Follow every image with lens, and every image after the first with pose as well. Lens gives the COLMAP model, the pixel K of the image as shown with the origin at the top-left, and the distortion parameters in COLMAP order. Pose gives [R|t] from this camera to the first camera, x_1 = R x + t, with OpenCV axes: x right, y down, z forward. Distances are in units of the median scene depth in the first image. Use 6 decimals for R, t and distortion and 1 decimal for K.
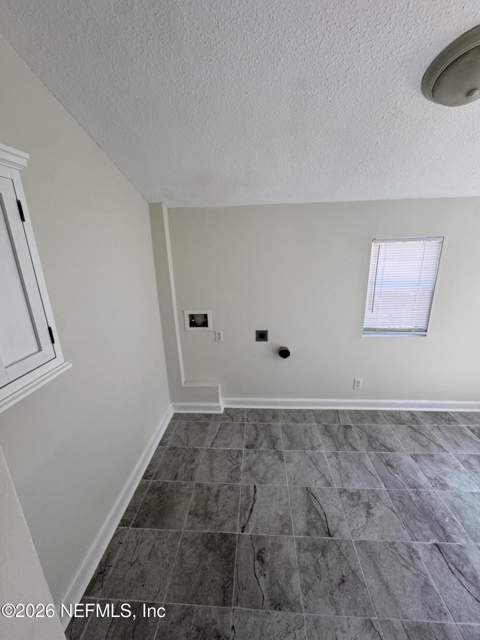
lens RADIAL K [[254.5, 0, 243.8], [0, 254.5, 320.3], [0, 0, 1]] dist [-0.002780, 0.000738]
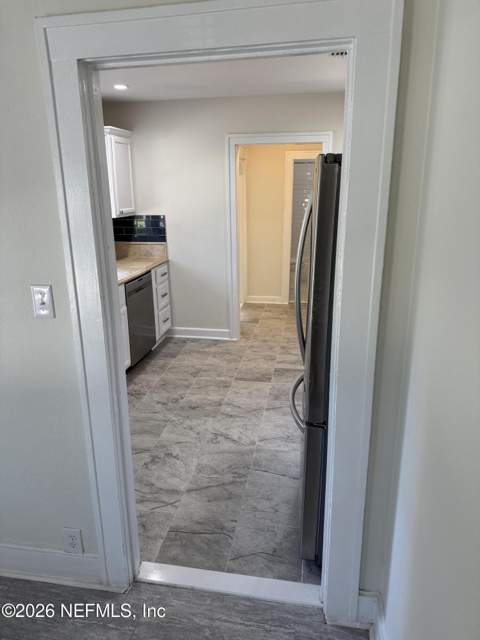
lens RADIAL K [[442.4, 0, 237.5], [0, 442.4, 325.0], [0, 0, 1]] dist [0.046359, -0.050470]
pose [[-0.121432, 0.323155, -0.938523, 1.919548], [-0.261484, 0.901707, 0.344311, -0.353985], [0.957539, 0.287219, -0.024996, 1.062839]]
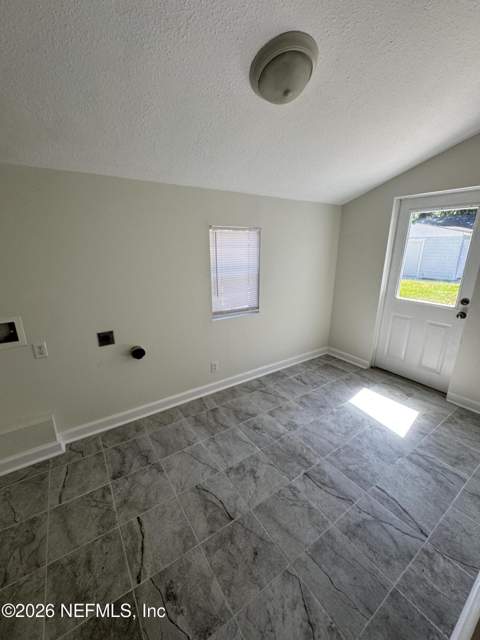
lens RADIAL K [[254.5, 0, 236.3], [0, 254.5, 320.8], [0, 0, 1]] dist [-0.002780, 0.000738]
pose [[0.797864, -0.146840, 0.584680, -0.080311], [0.150746, 0.987665, 0.042338, 0.041056], [-0.583685, 0.054358, 0.810159, 0.117360]]
